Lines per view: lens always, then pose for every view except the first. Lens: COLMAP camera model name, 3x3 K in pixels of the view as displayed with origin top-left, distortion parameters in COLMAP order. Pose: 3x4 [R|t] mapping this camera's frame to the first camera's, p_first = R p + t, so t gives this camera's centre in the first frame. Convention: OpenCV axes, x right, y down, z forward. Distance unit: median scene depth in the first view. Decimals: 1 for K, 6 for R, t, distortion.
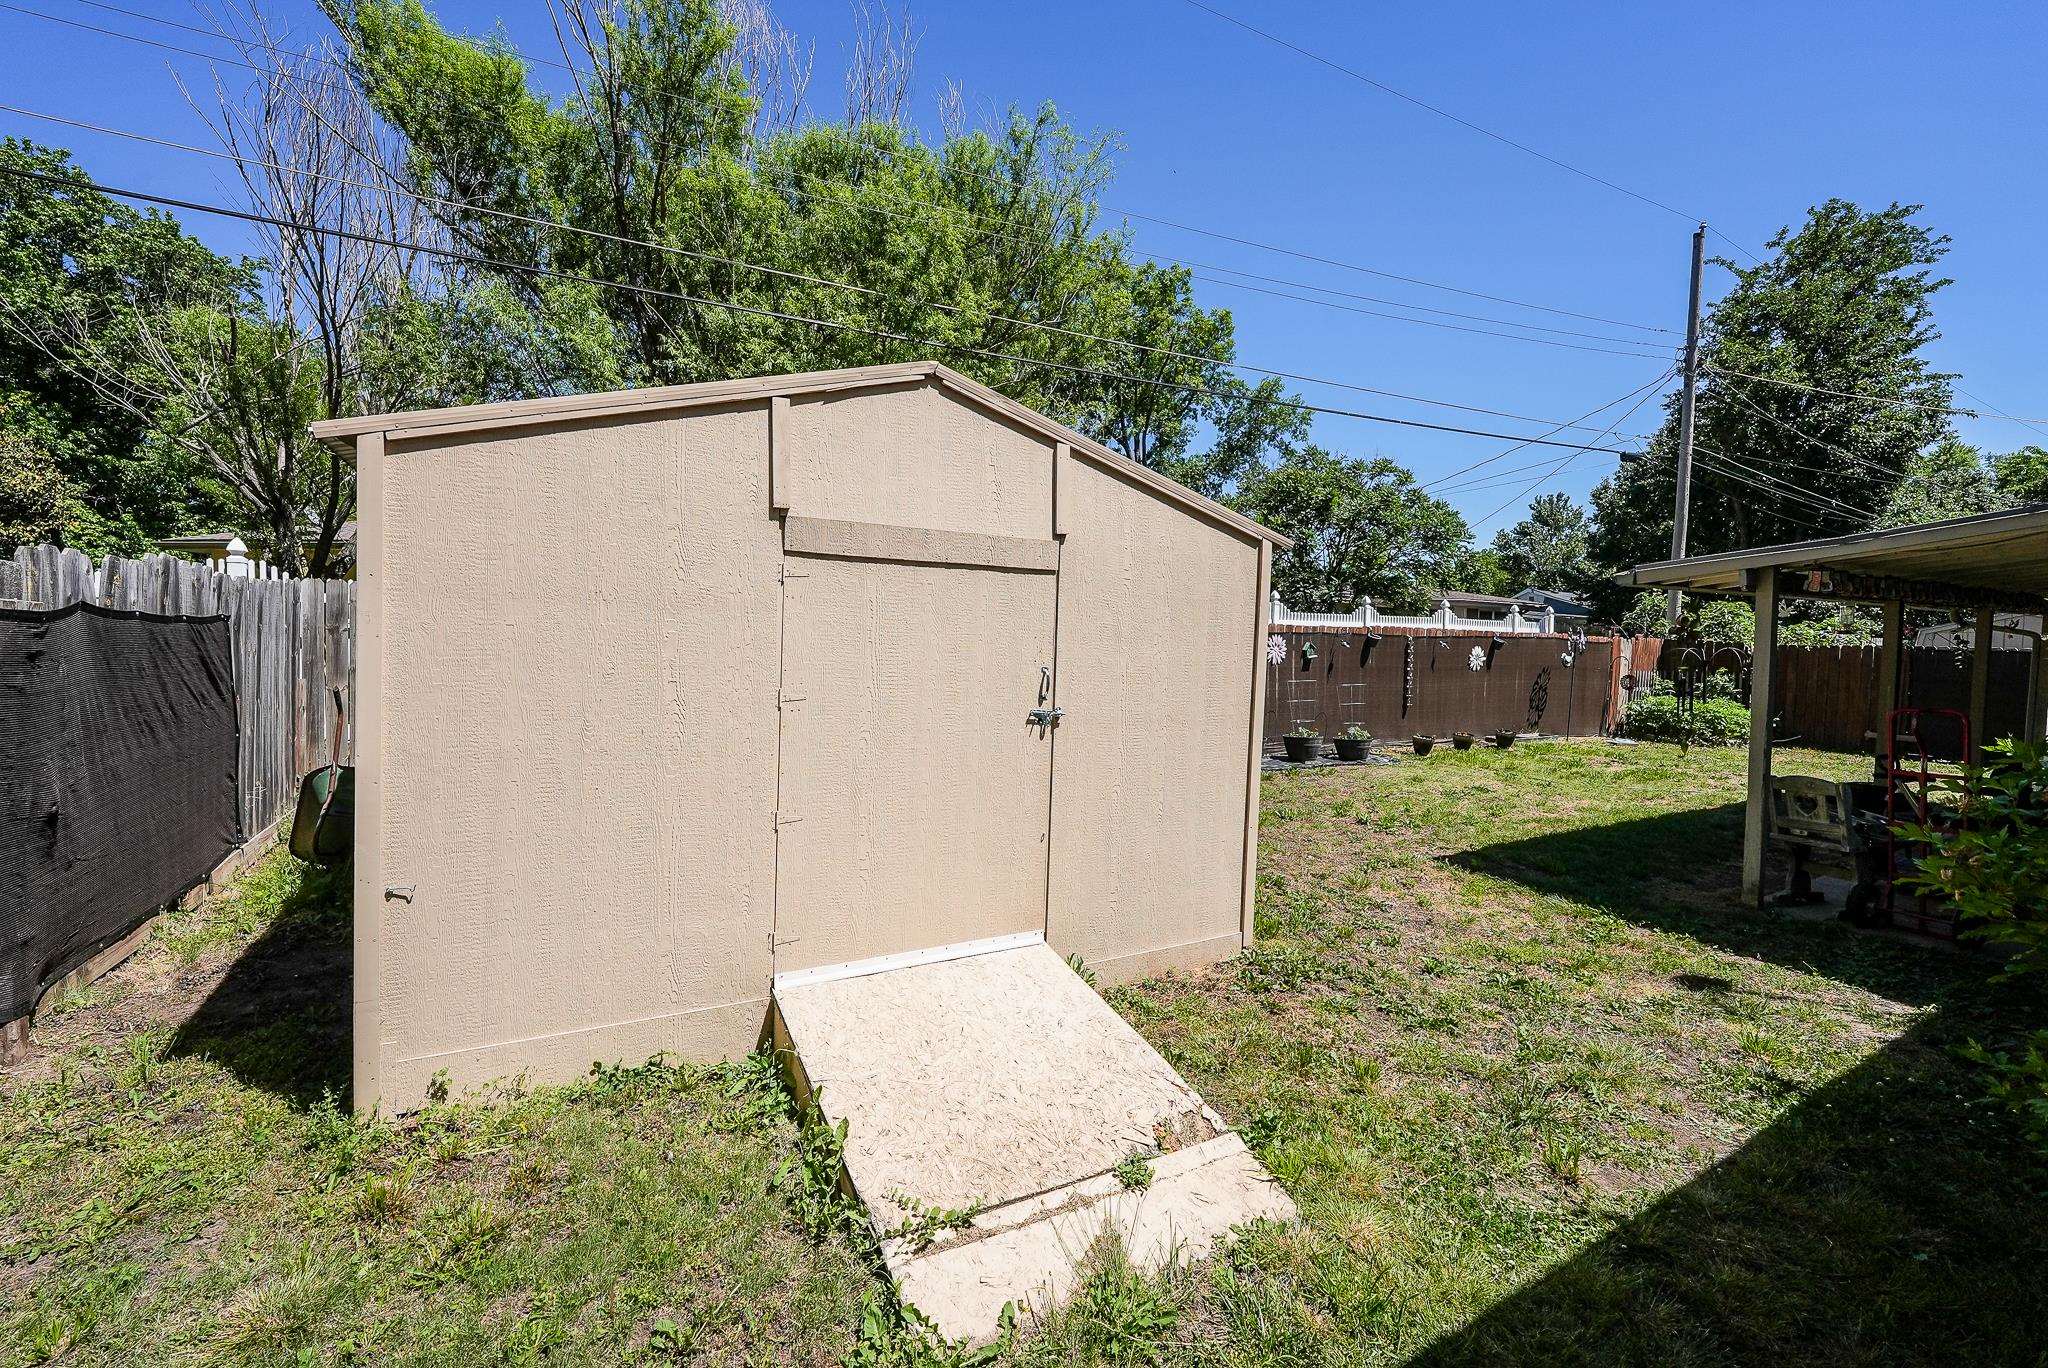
lens RADIAL K [[831.9, 0, 1023.6], [0, 831.9, 683.4], [0, 0, 1]] dist [-0.008659, -0.001820]
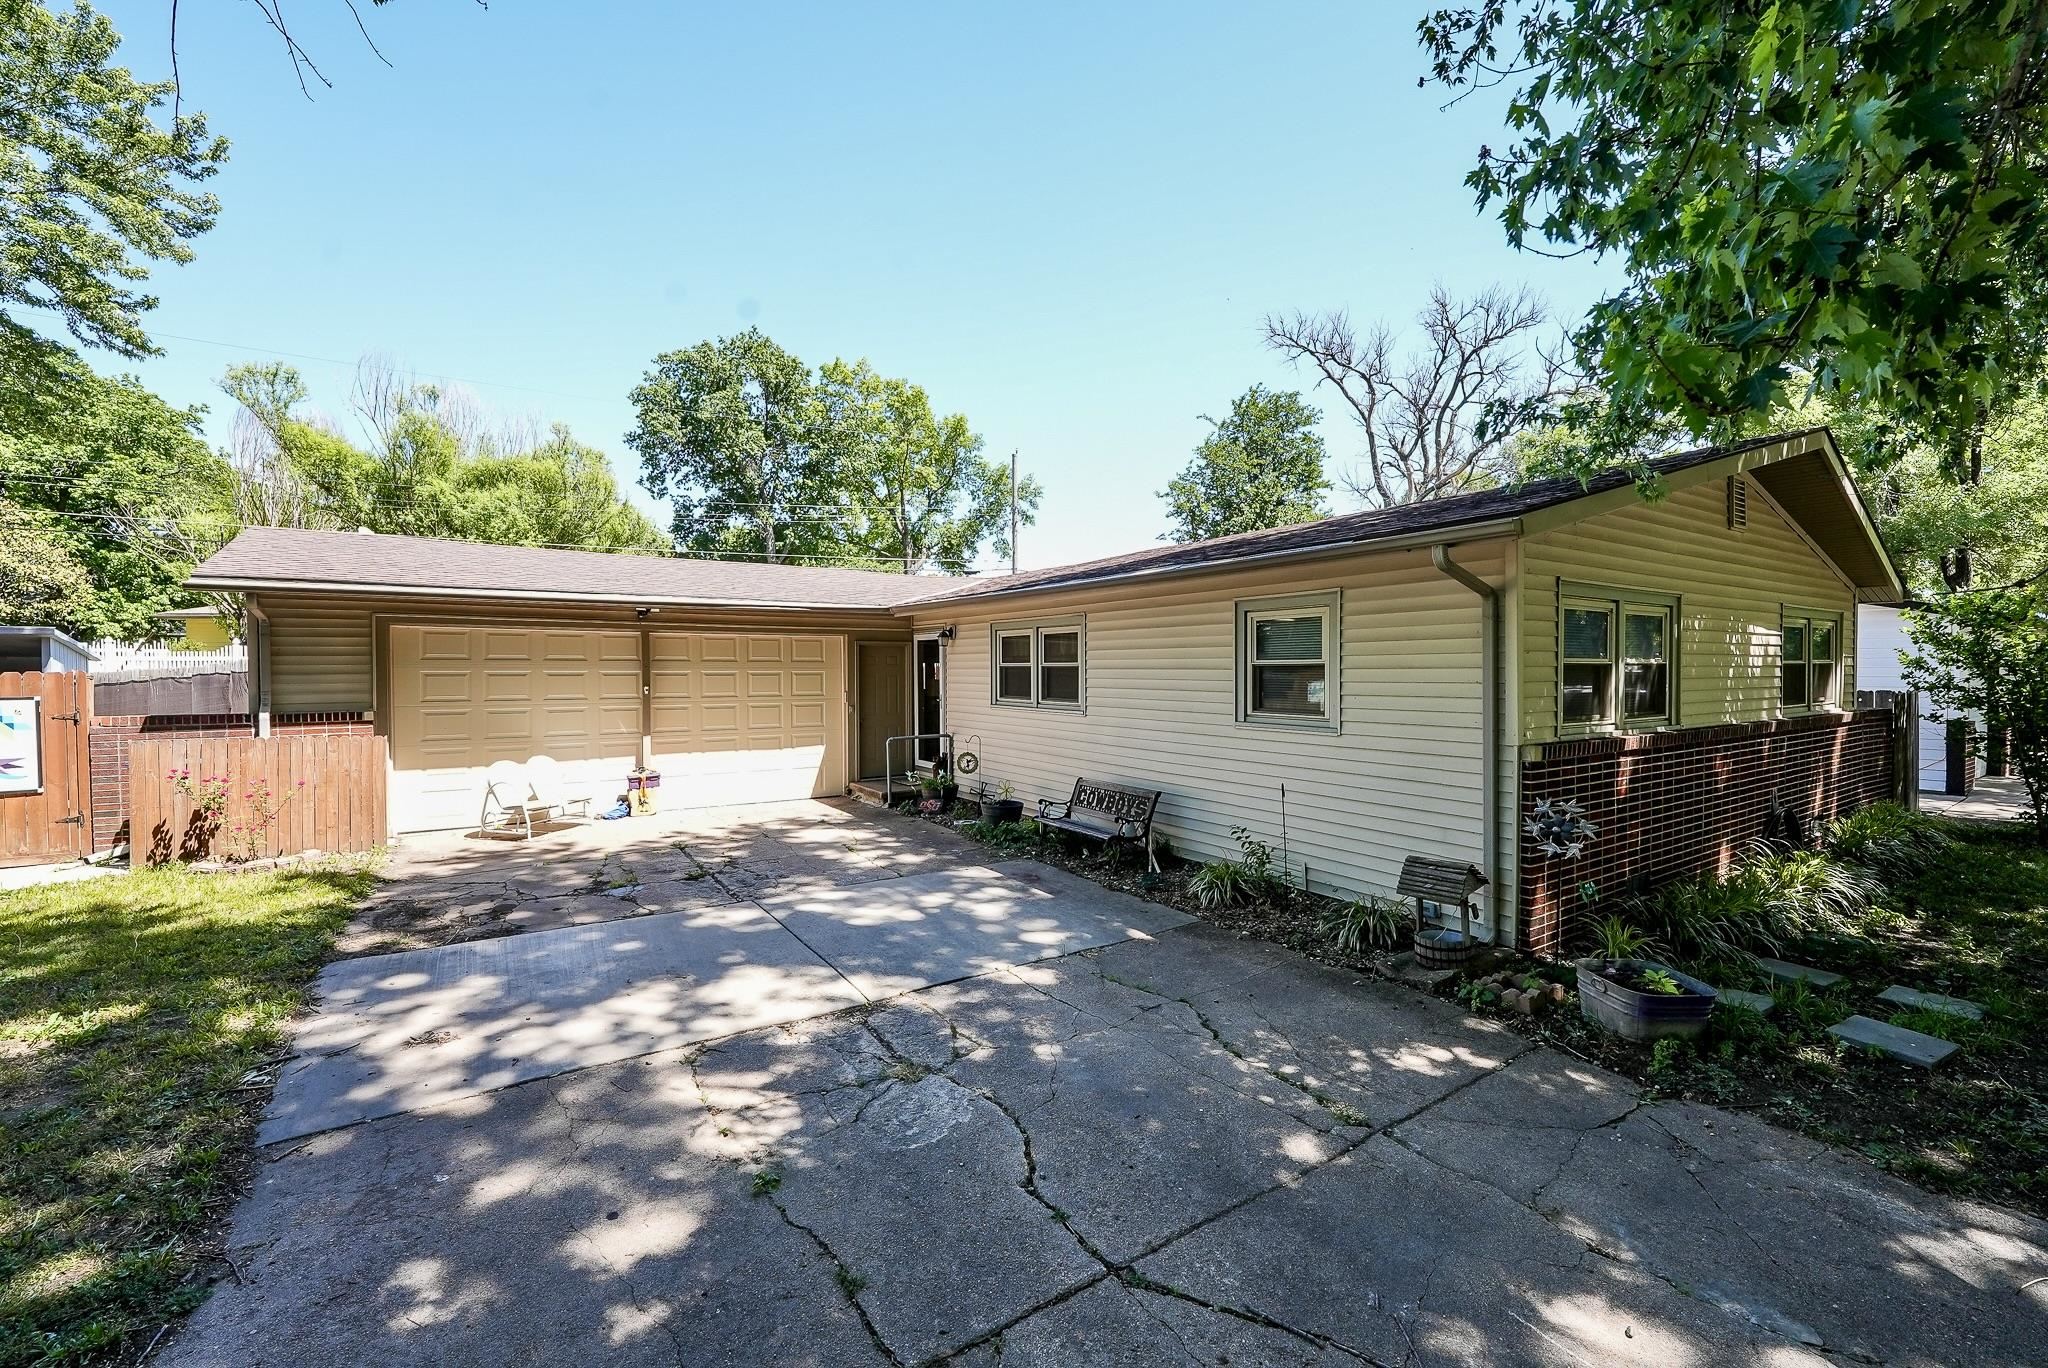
lens RADIAL K [[831.9, 0, 1023.2], [0, 831.9, 684.6], [0, 0, 1]] dist [-0.008659, -0.001820]
pose [[0.997351, -0.006026, 0.072483, 0.476228], [0.007581, 0.999747, -0.021200, 0.018795], [-0.072337, 0.021694, 0.997144, -0.632737]]
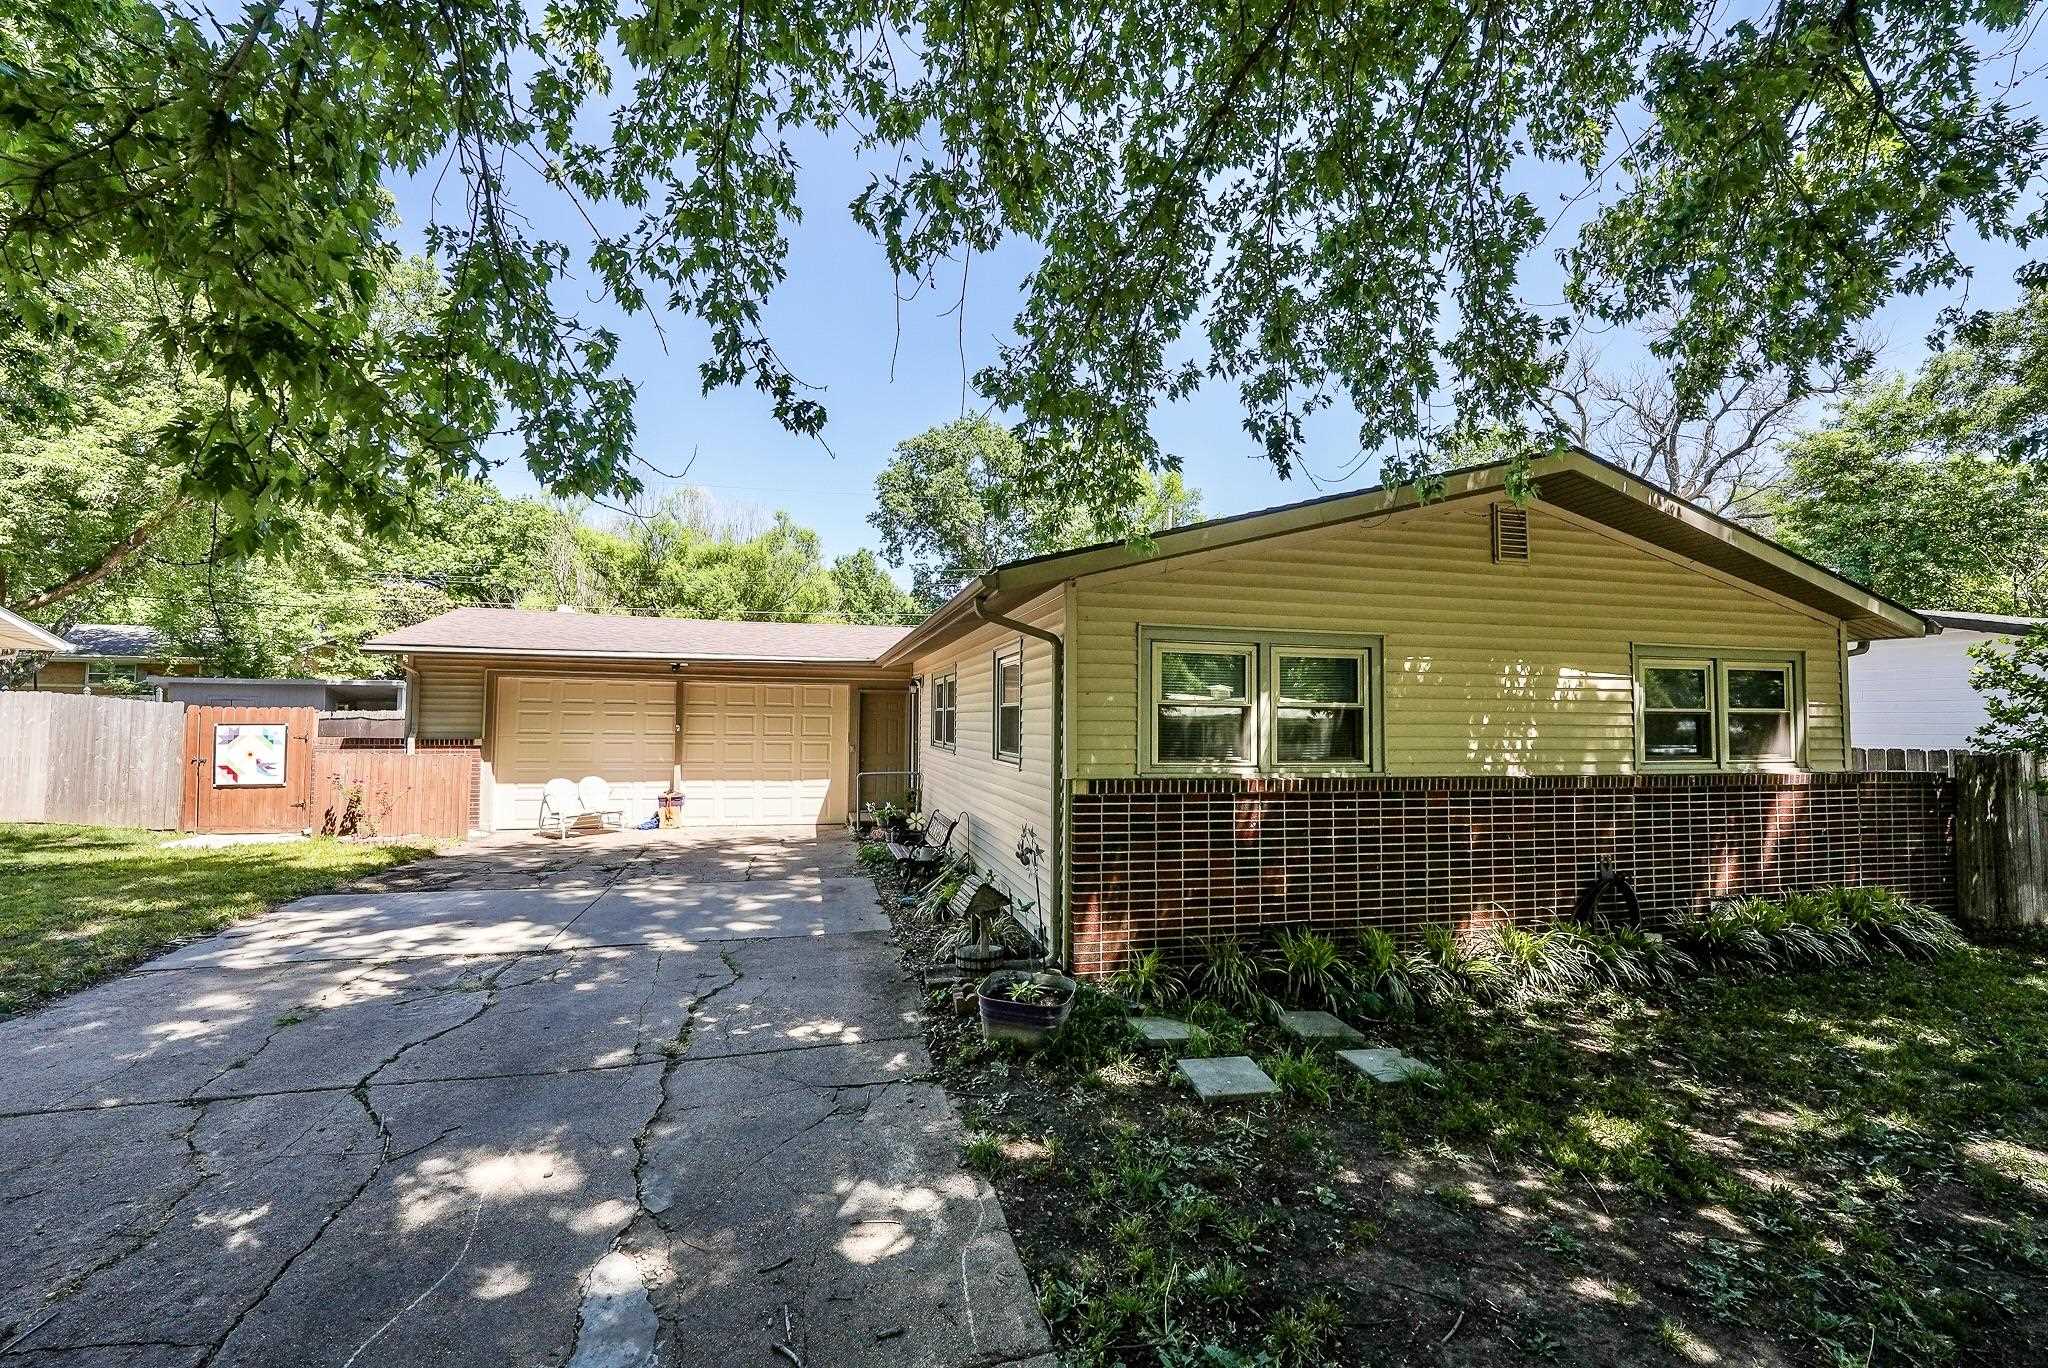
lens RADIAL K [[831.9, 0, 1026.0], [0, 831.9, 687.0], [0, 0, 1]] dist [-0.008659, -0.001820]
pose [[0.968308, -0.003999, -0.249729, 0.671561], [-0.016745, 0.996582, -0.080889, 0.024407], [0.249199, 0.082508, 0.964931, -0.657883]]
